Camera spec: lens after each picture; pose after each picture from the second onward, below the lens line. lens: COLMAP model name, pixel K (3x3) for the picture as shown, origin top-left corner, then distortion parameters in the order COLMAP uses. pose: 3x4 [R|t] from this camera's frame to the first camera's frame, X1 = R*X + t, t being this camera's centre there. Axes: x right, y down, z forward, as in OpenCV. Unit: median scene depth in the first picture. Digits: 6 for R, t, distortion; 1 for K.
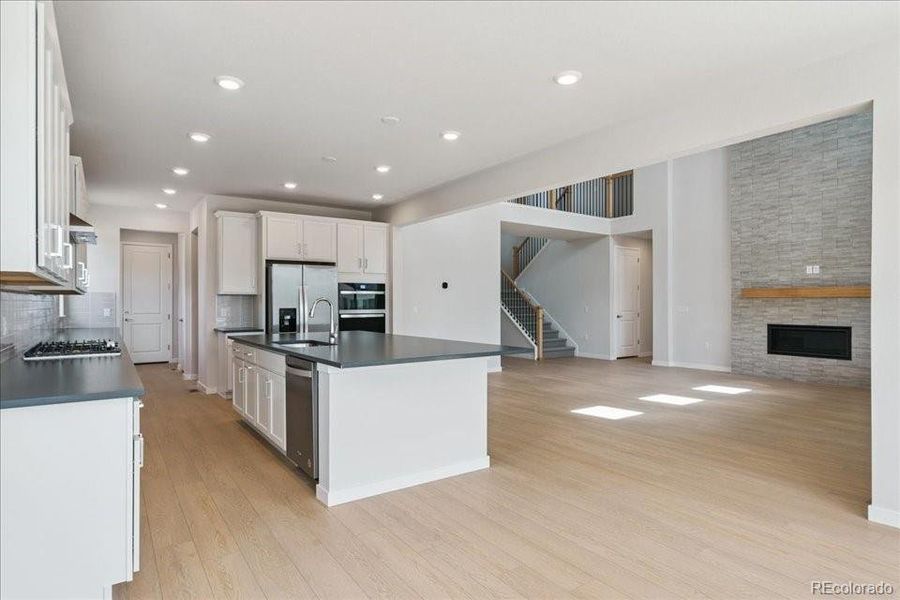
lens RADIAL K [[476.5, 0, 452.1], [0, 476.5, 302.5], [0, 0, 1]] dist [0.023463, 0.000173]
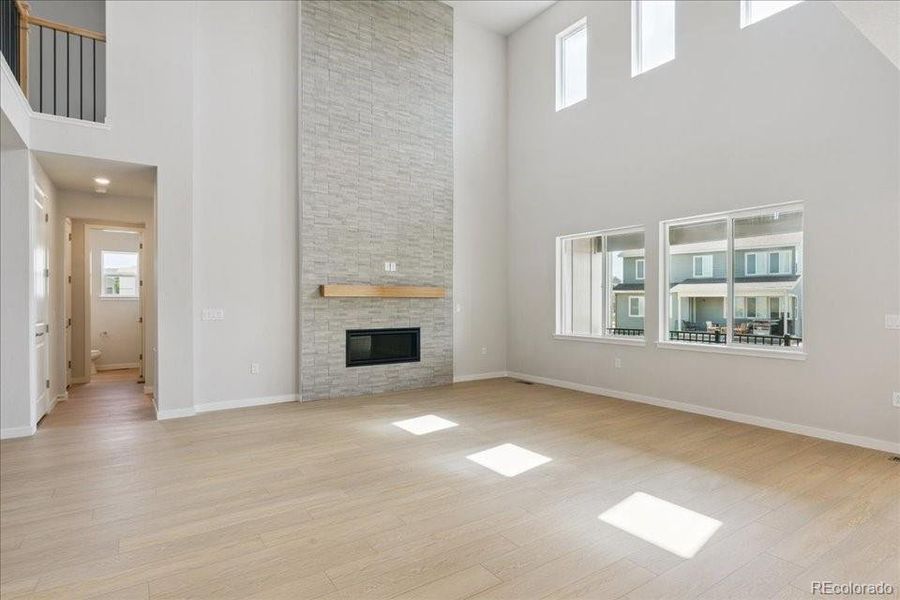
lens RADIAL K [[476.5, 0, 449.6], [0, 476.5, 298.6], [0, 0, 1]] dist [0.023463, 0.000173]
pose [[0.019507, 0.007823, 0.999779, -0.143048], [-0.000396, 0.999969, -0.007817, -0.001249], [-0.999810, -0.000243, 0.019509, 0.861292]]
